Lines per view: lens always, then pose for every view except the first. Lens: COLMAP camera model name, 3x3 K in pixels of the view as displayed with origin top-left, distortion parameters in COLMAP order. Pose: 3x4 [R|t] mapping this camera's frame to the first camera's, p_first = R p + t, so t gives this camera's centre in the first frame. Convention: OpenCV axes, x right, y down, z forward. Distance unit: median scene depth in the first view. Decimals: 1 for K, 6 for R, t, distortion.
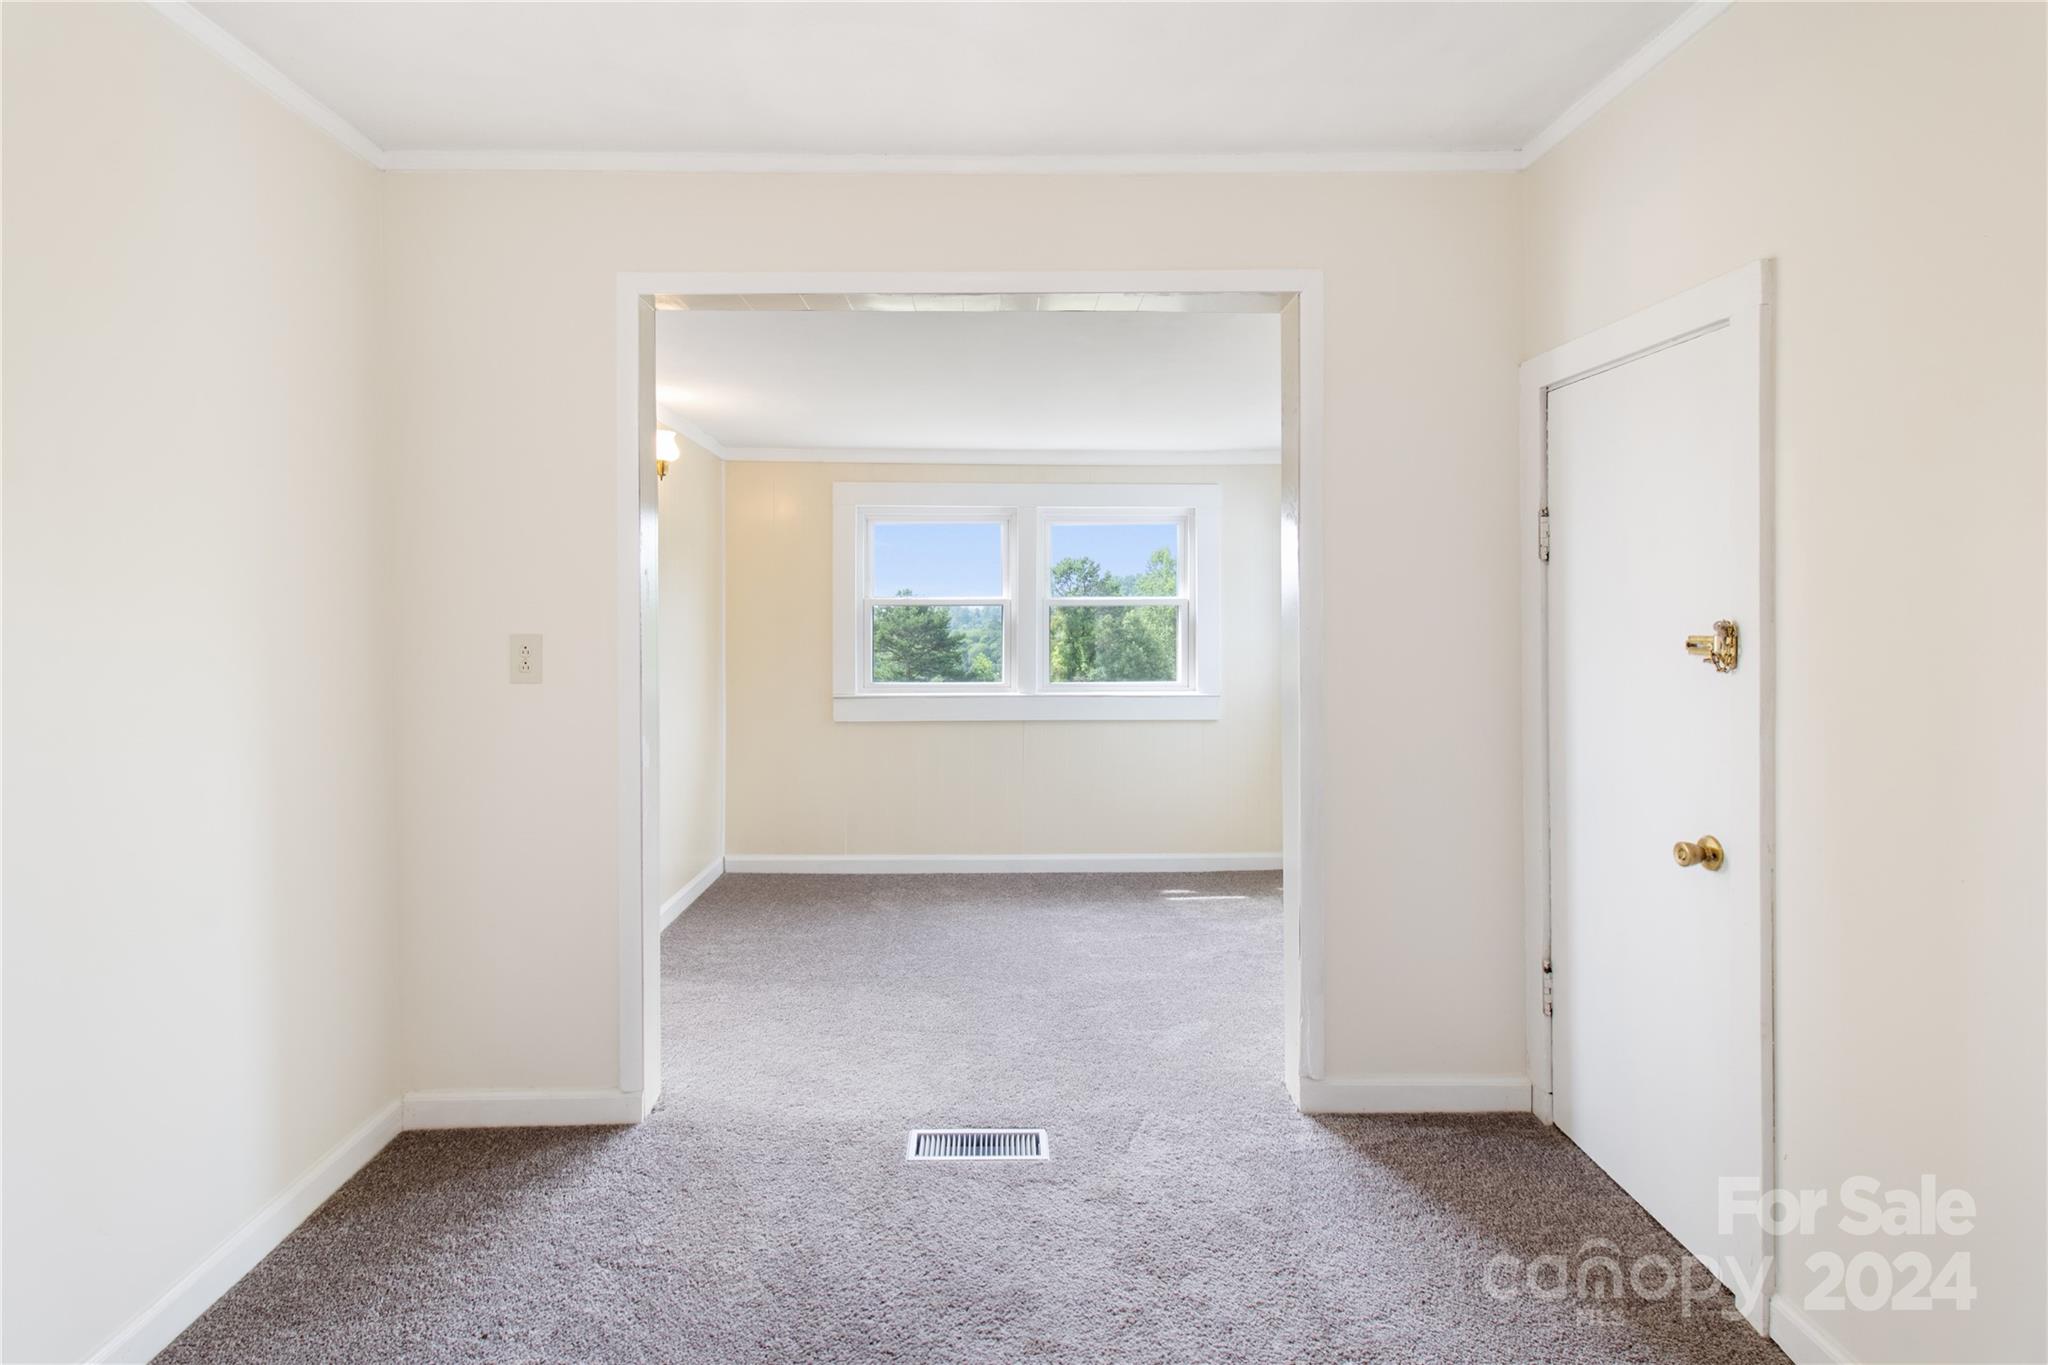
lens RADIAL K [[977.3, 0, 1017.3], [0, 977.3, 597.8], [0, 0, 1]] dist [-0.000661, 0.001294]
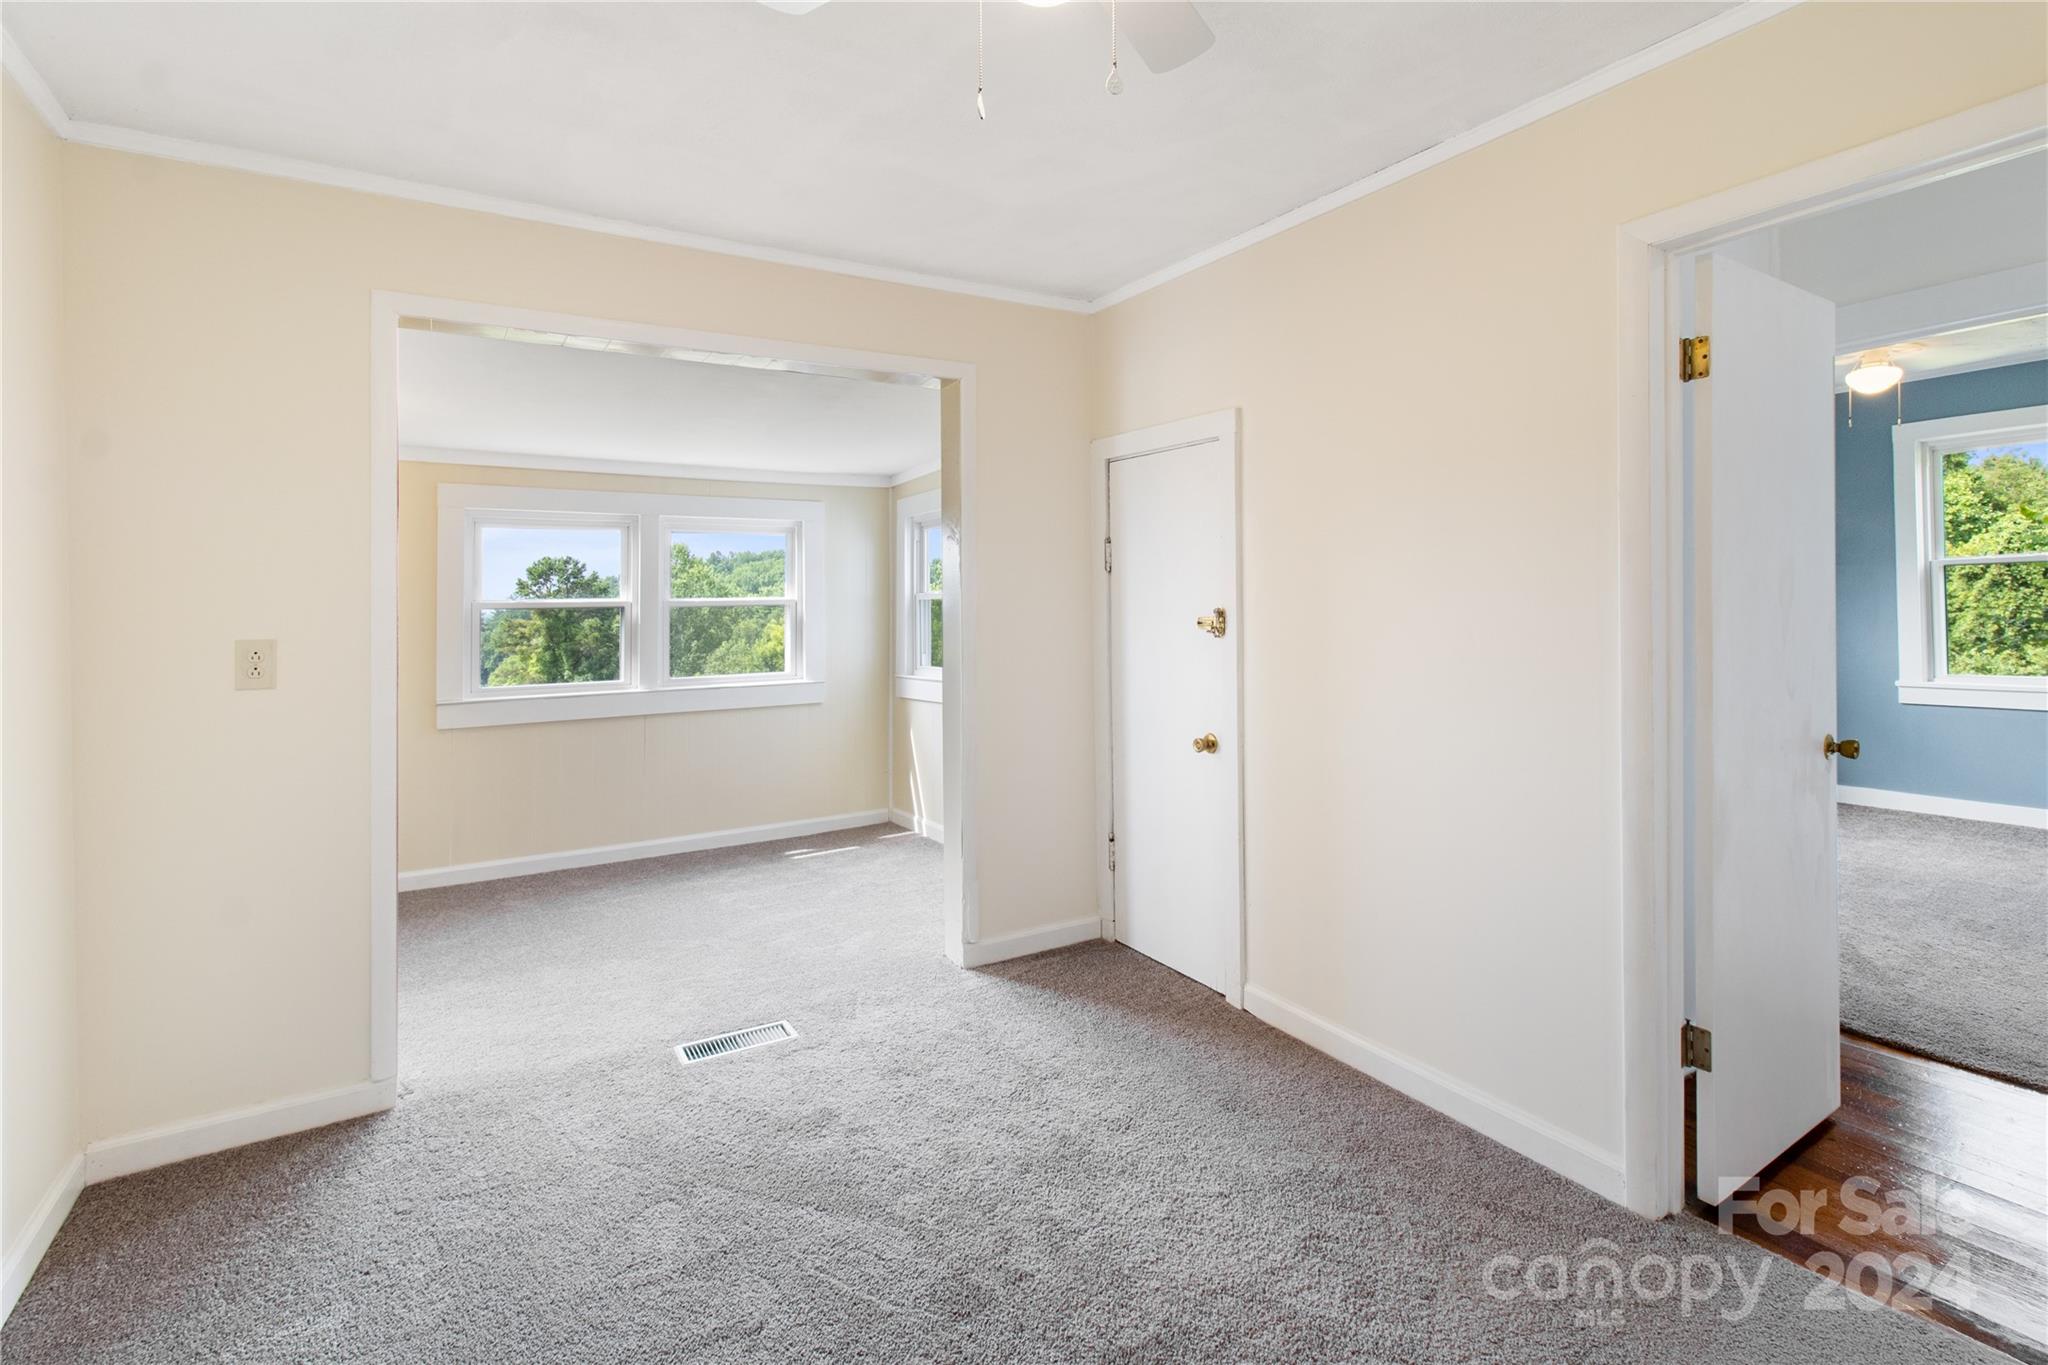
lens RADIAL K [[949.5, 0, 1027.2], [0, 949.5, 583.7], [0, 0, 1]] dist [0.001773, 0.000326]
pose [[0.865458, 0.000058, 0.500982, -0.153765], [0.007902, 0.999874, -0.013766, 0.000114], [-0.500920, 0.015872, 0.865348, -0.109520]]
